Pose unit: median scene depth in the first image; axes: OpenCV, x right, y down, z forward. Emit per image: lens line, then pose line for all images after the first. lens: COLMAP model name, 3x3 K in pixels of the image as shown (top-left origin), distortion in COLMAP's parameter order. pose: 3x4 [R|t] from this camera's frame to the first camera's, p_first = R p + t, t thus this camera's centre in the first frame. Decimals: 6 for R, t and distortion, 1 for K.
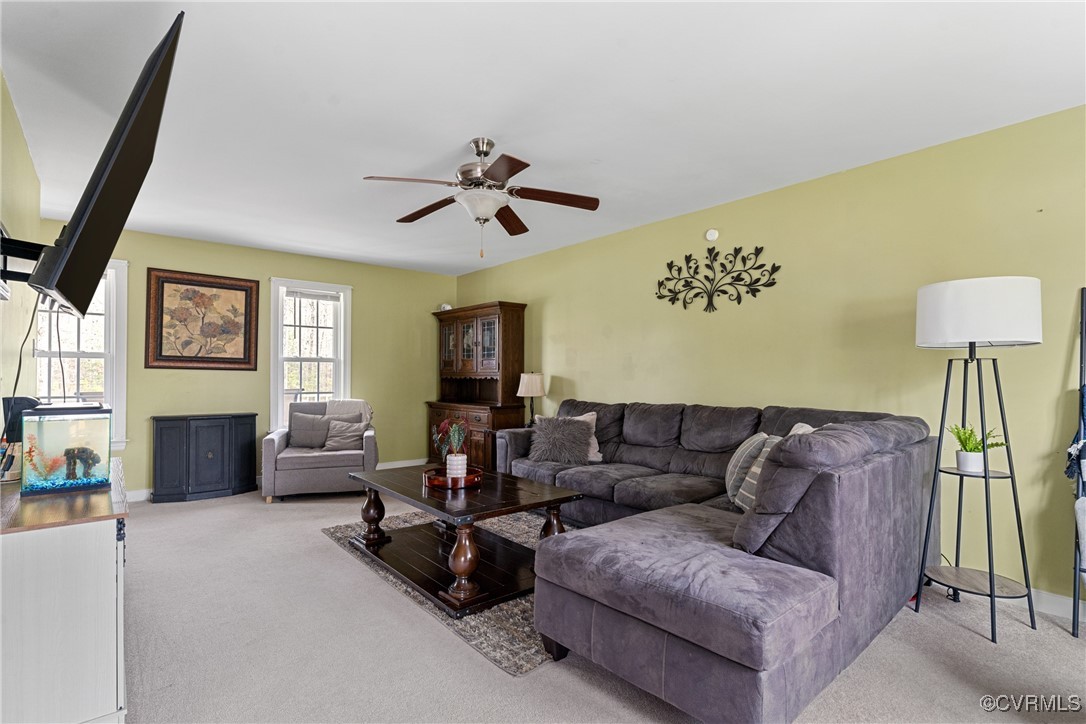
lens RADIAL K [[526.2, 0, 540.7], [0, 526.2, 369.3], [0, 0, 1]] dist [0.001769, 0.000908]
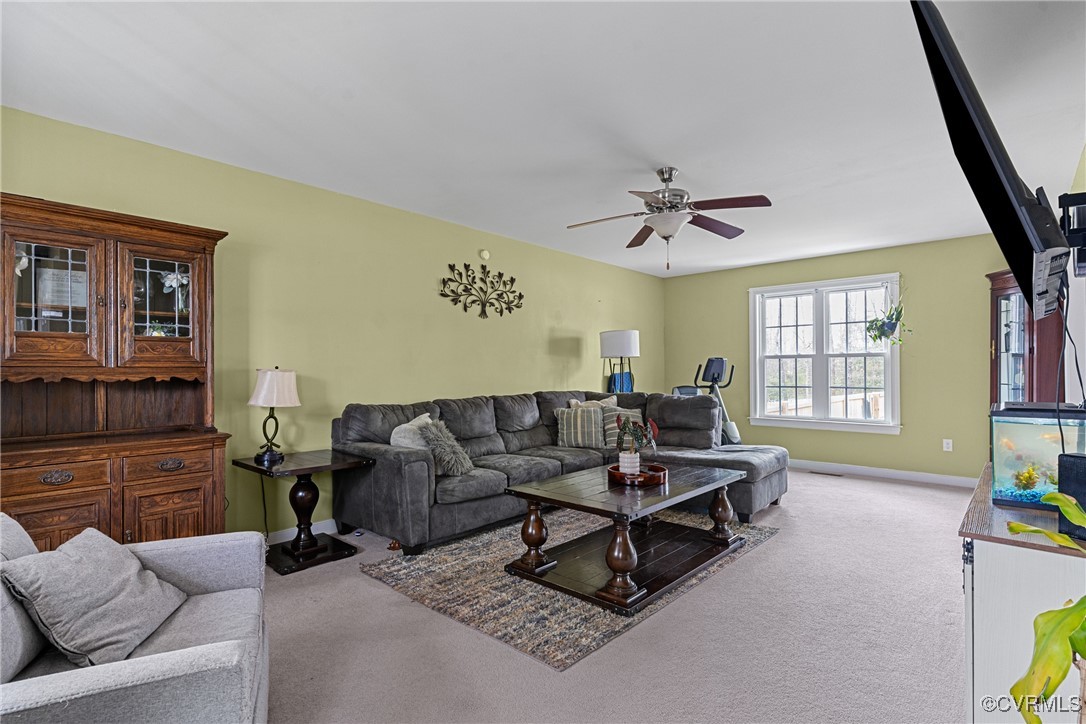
lens RADIAL K [[526.2, 0, 540.7], [0, 526.2, 366.9], [0, 0, 1]] dist [0.001769, 0.000908]
pose [[-0.145948, 0.002869, 0.989288, -0.879268], [-0.010398, 0.999936, -0.004434, 0.005506], [-0.989238, -0.010934, -0.145909, 1.038859]]
